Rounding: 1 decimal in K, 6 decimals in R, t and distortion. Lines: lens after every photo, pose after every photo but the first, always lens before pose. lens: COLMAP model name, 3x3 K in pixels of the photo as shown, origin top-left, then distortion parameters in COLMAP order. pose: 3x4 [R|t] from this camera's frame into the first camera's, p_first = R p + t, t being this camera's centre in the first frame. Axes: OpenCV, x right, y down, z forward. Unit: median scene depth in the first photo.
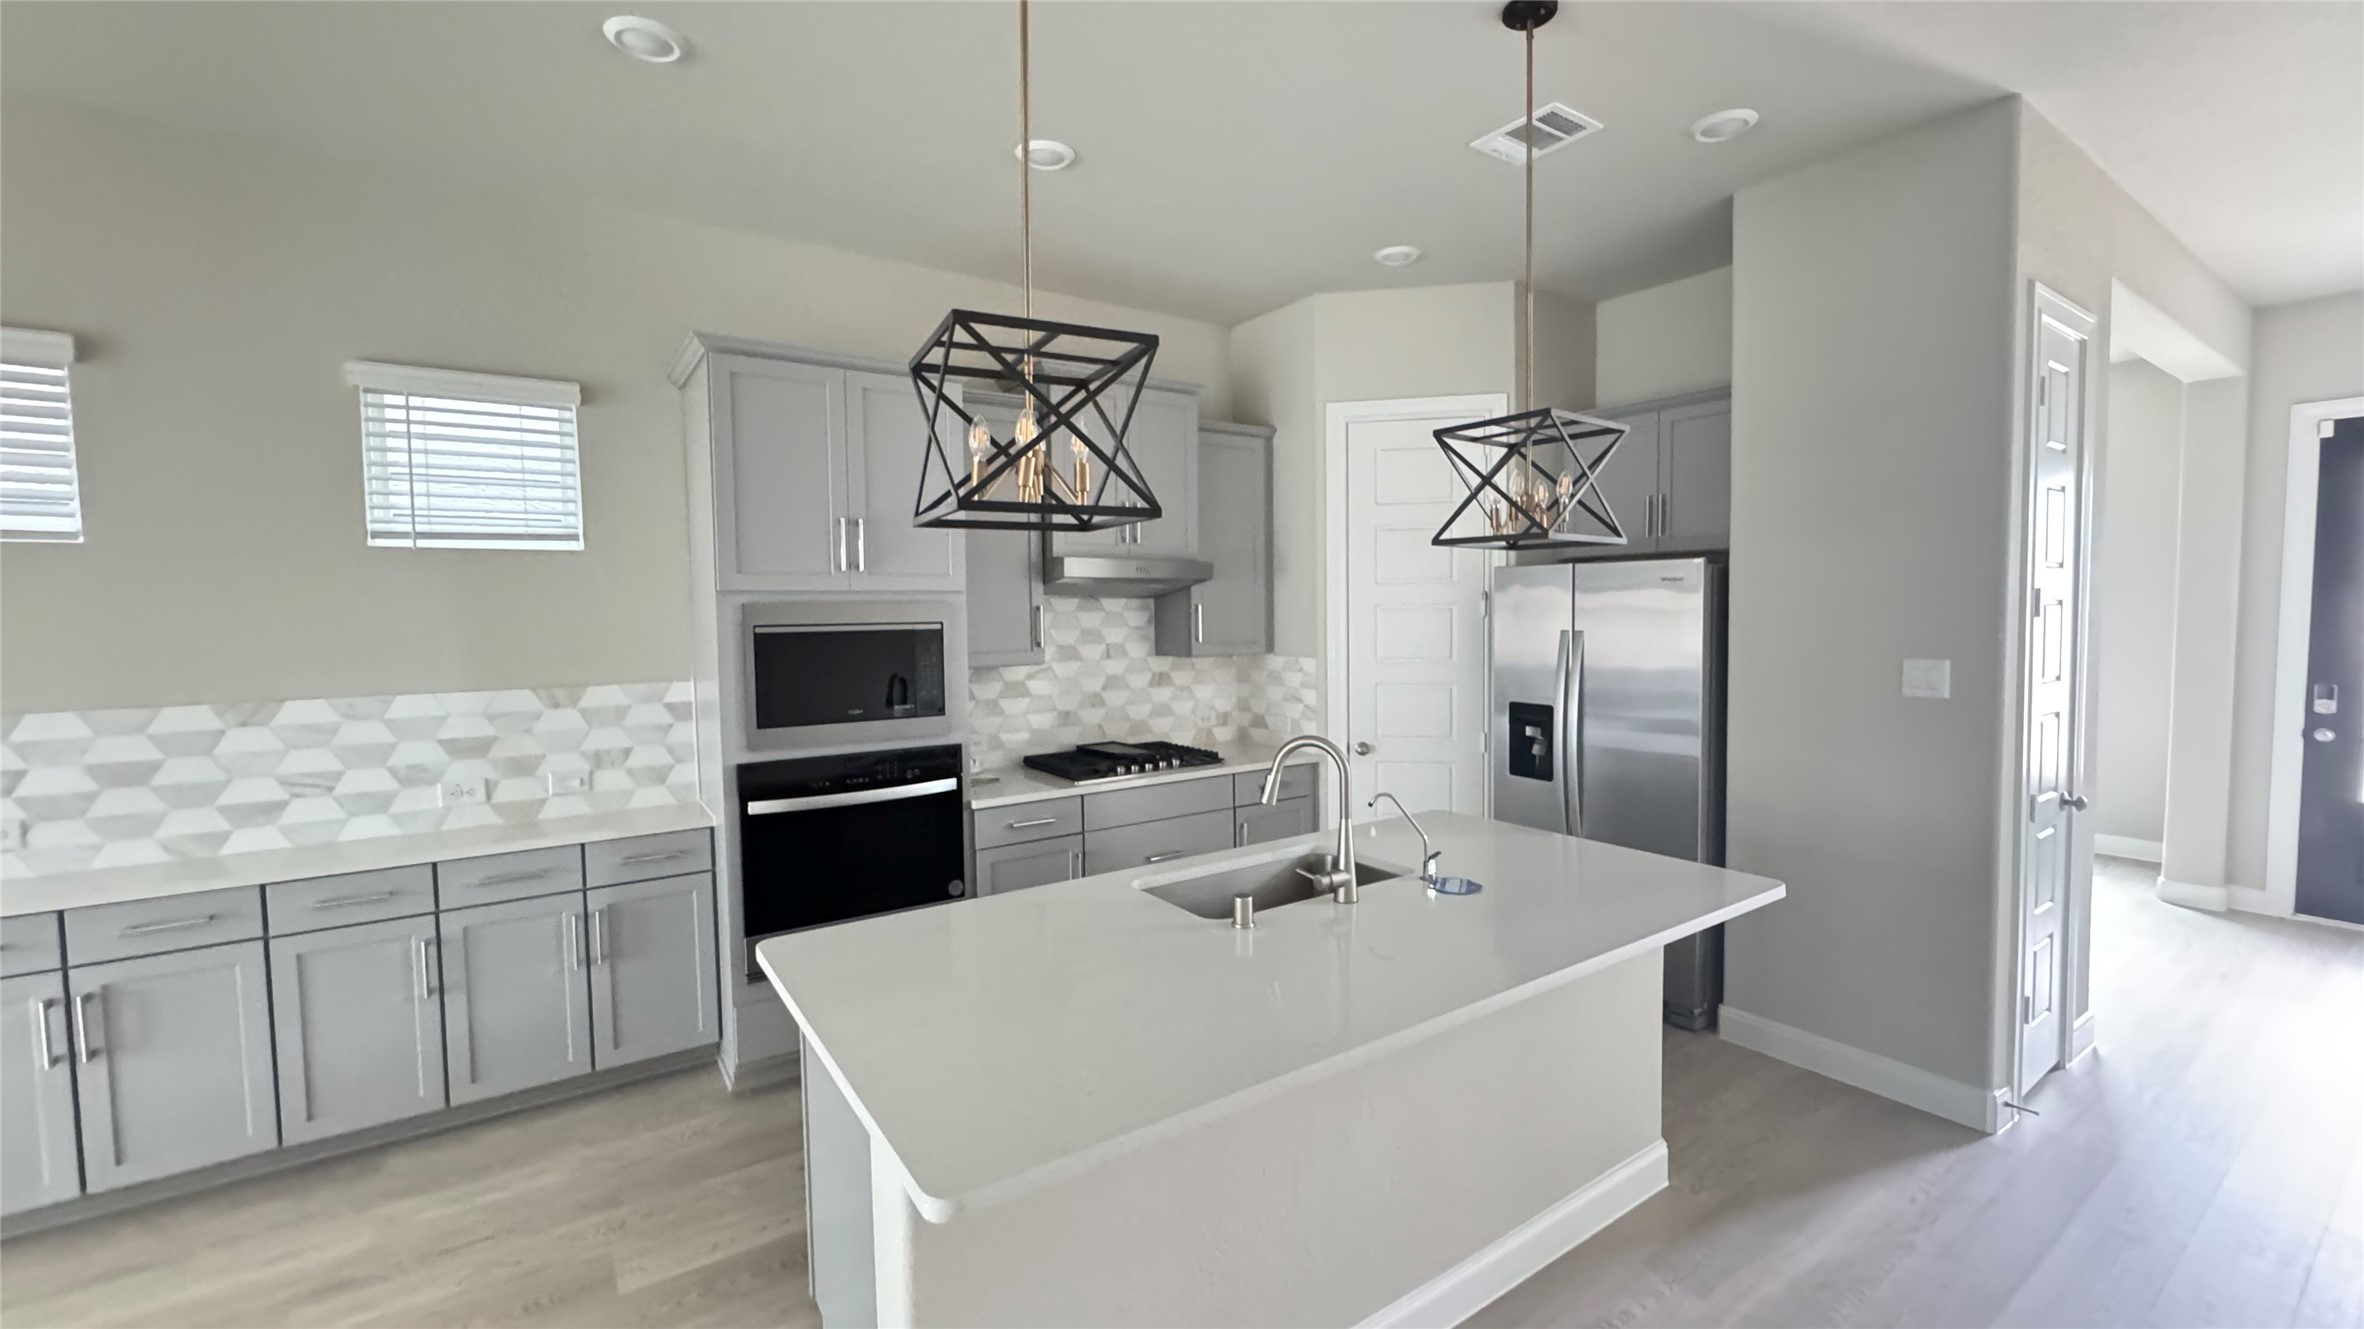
lens RADIAL K [[951.2, 0, 1178.8], [0, 951.2, 653.6], [0, 0, 1]] dist [-0.003402, 0.001129]
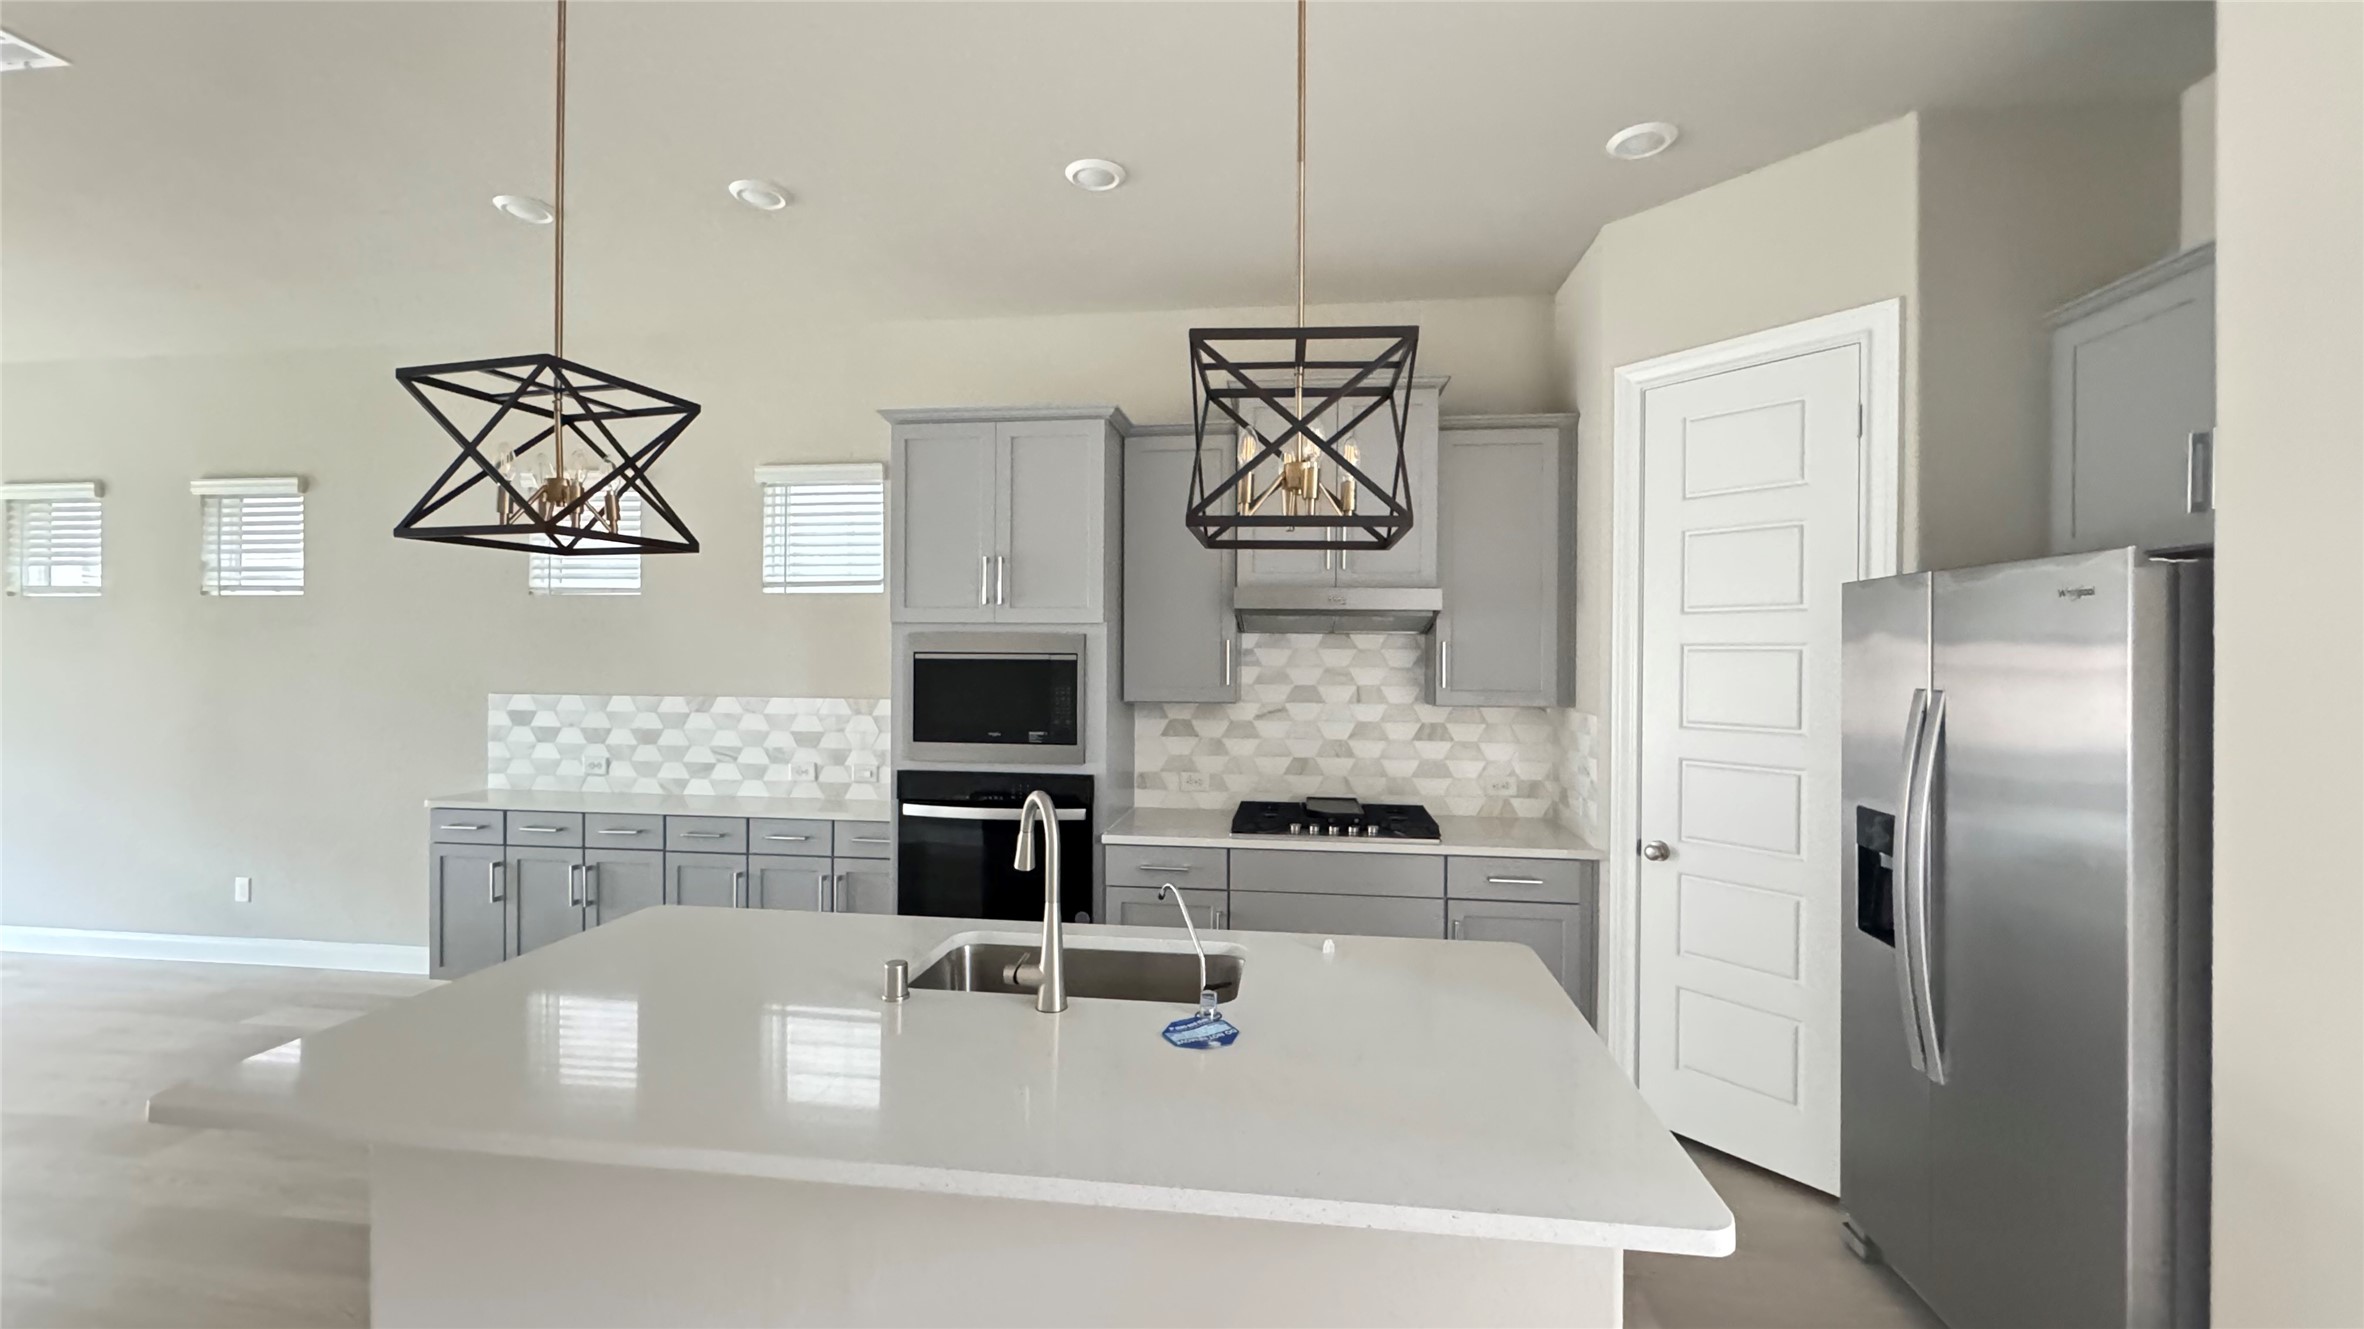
lens RADIAL K [[951.2, 0, 1181.6], [0, 951.2, 656.9], [0, 0, 1]] dist [-0.003402, 0.001129]
pose [[0.742595, 0.019825, -0.669447, 0.499457], [-0.048280, 0.998546, -0.023984, -0.010262], [0.667998, 0.050131, 0.742473, 0.305867]]
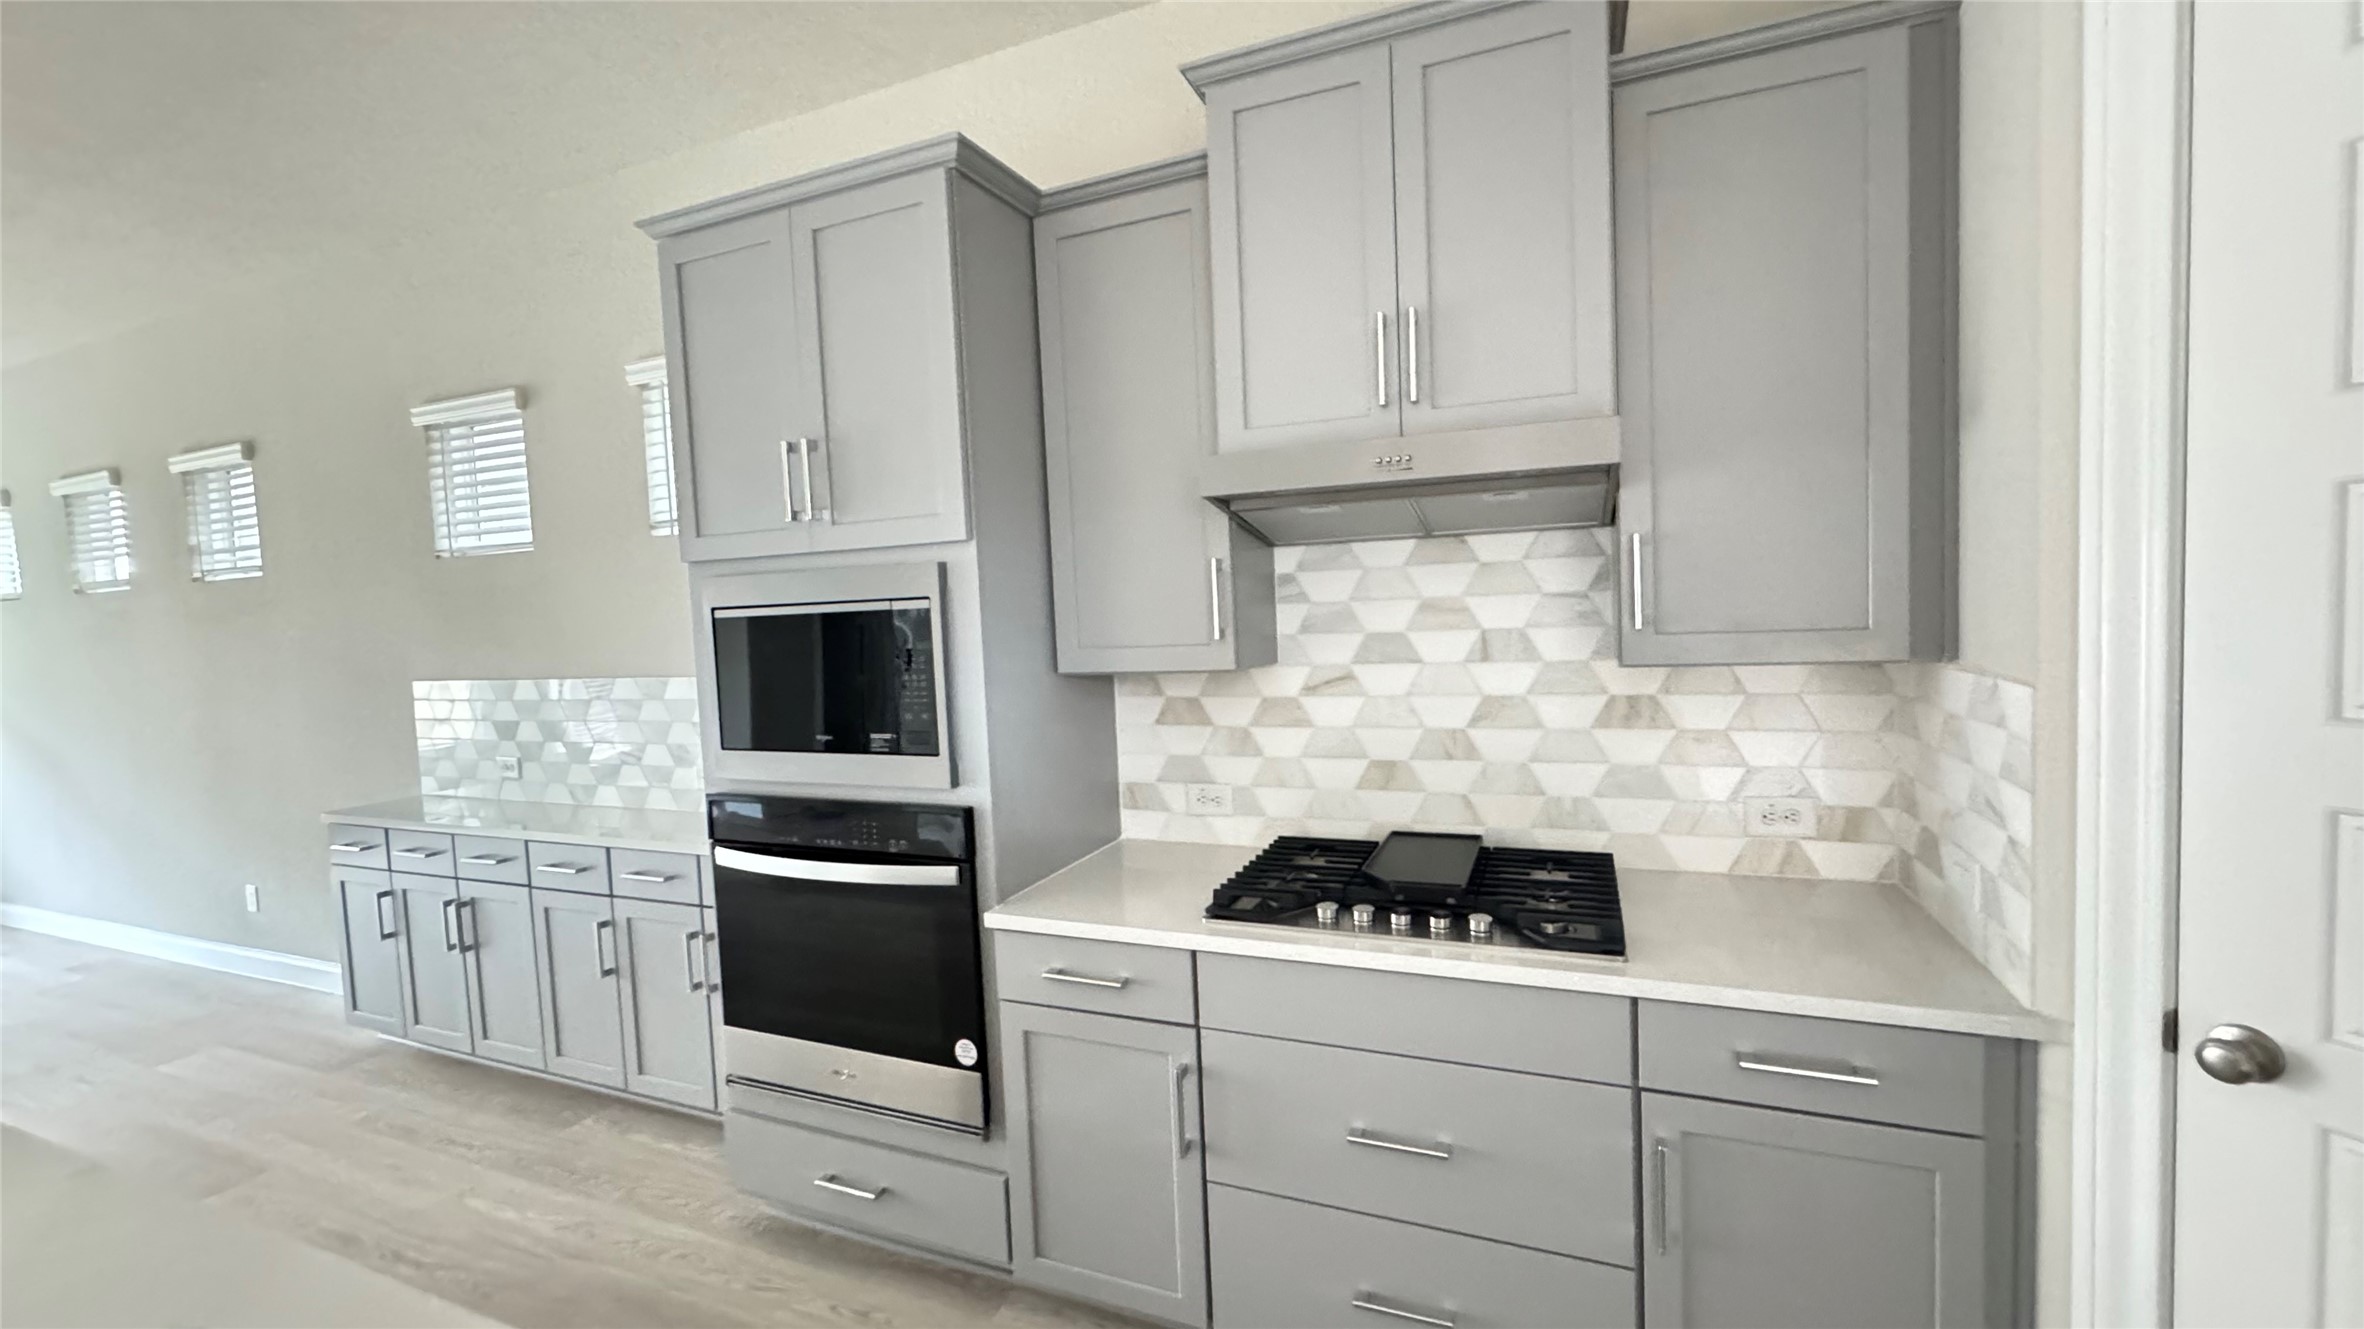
lens RADIAL K [[951.2, 0, 1183.4], [0, 951.2, 655.2], [0, 0, 1]] dist [-0.003402, 0.001129]
pose [[0.541861, 0.035103, -0.839735, 0.313774], [-0.003193, 0.999206, 0.039709, -0.020601], [0.840462, -0.018836, 0.541543, 0.786022]]
